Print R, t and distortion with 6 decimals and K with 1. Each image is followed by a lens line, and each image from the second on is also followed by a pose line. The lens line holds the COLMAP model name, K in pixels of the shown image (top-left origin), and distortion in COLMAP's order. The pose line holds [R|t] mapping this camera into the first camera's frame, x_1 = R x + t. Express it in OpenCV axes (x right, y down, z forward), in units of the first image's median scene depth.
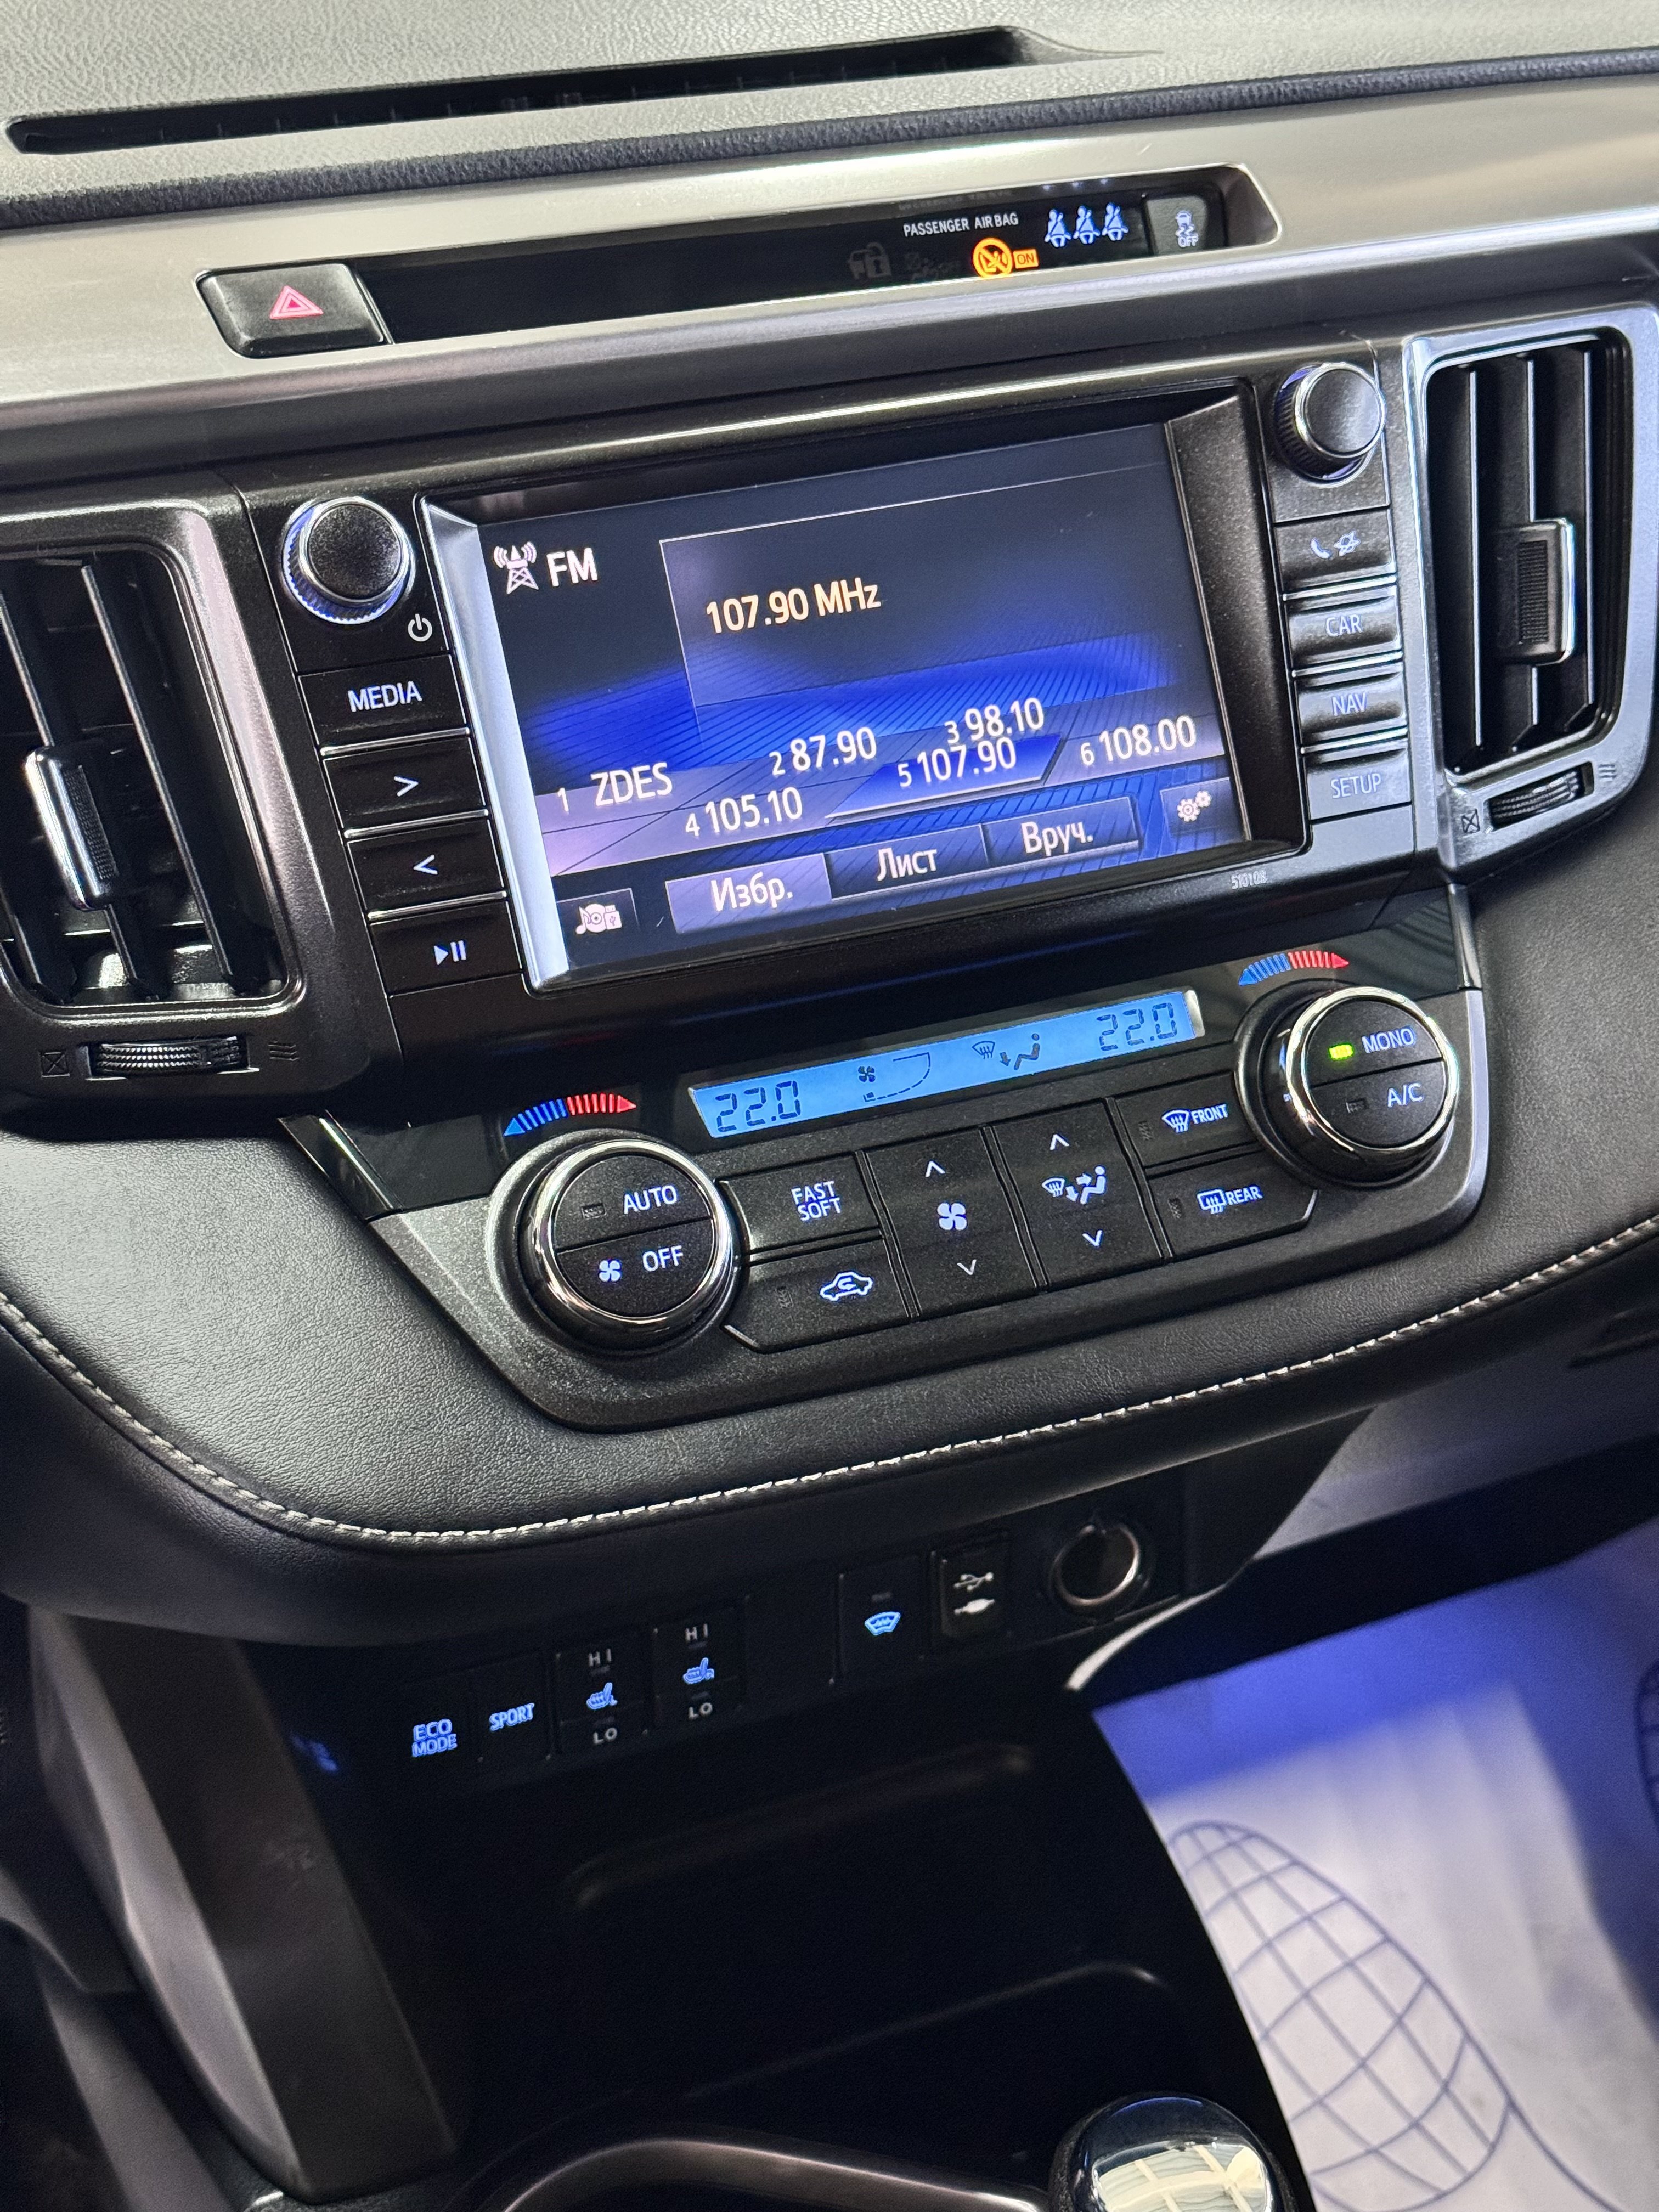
lens RADIAL K [[3122.5, 0, 829.5], [0, 3122.5, 1106.0], [0, 0, 1]] dist [0.192309, -0.456256]
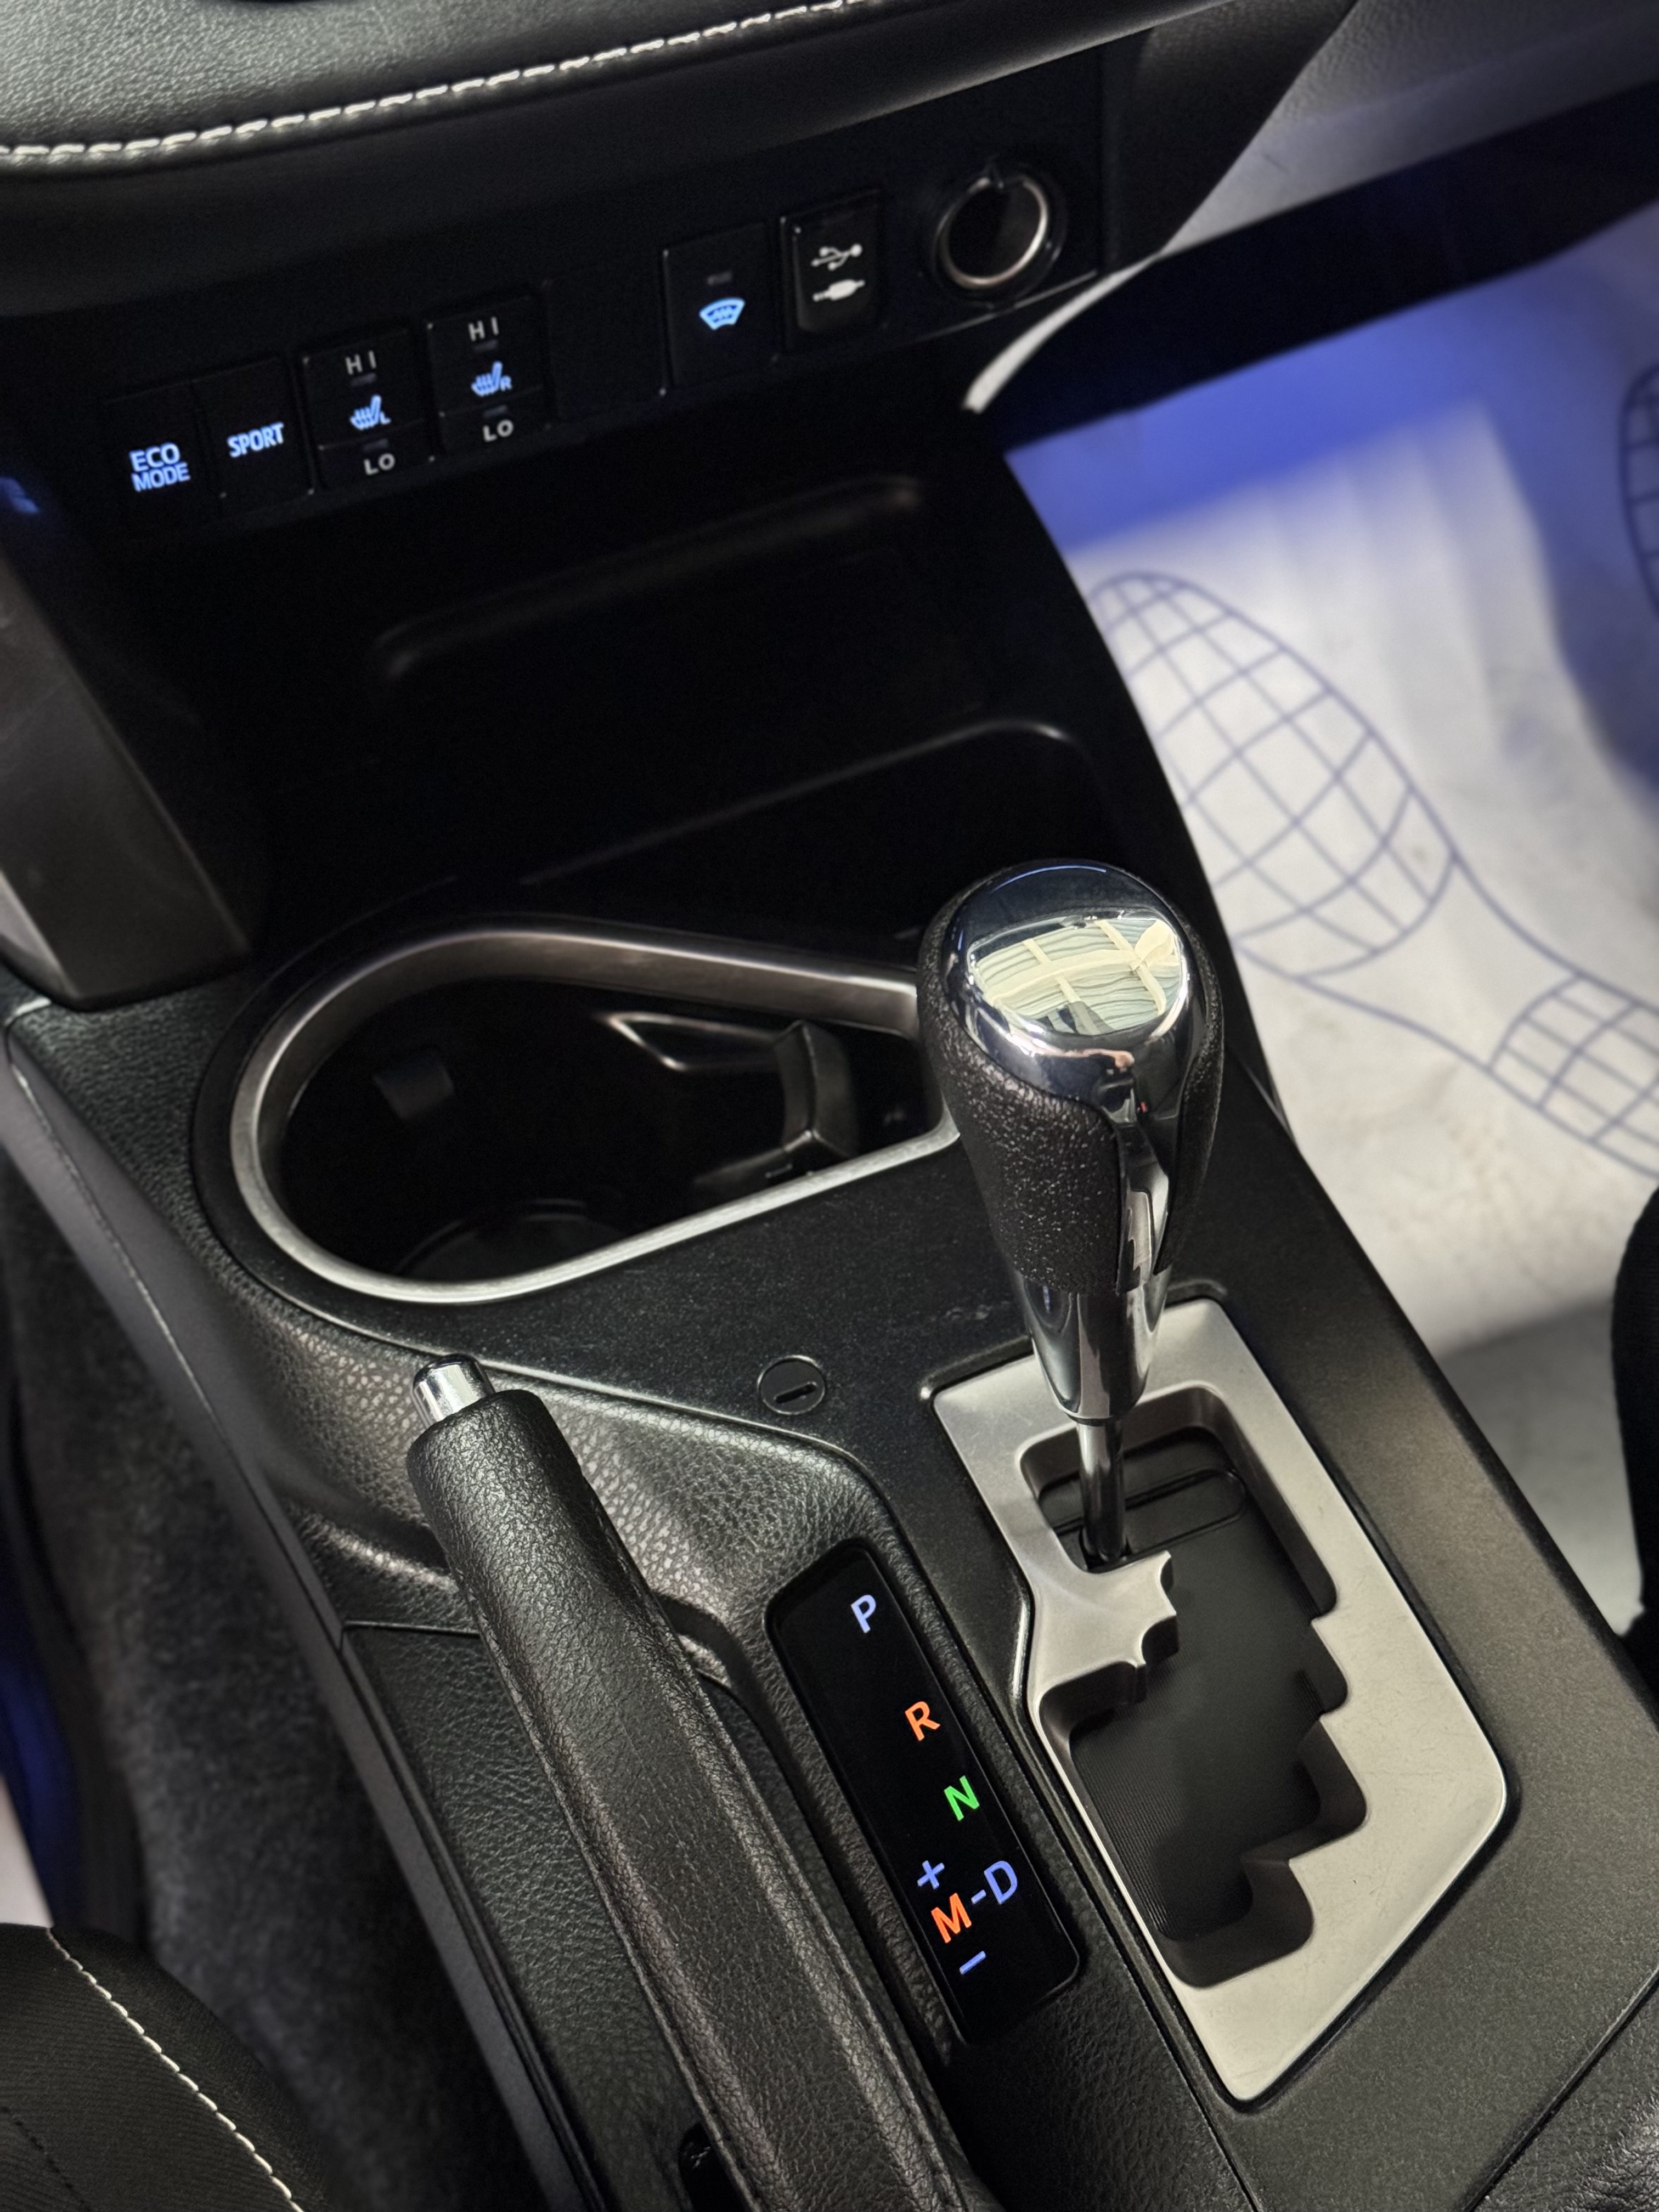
lens RADIAL K [[3122.5, 0, 829.5], [0, 3122.5, 1106.0], [0, 0, 1]] dist [0.192309, -0.456256]
pose [[0.999365, -0.033497, 0.012172, 0.027398], [0.026661, 0.929276, 0.368424, 0.057386], [-0.023653, -0.367865, 0.929578, 0.183534]]
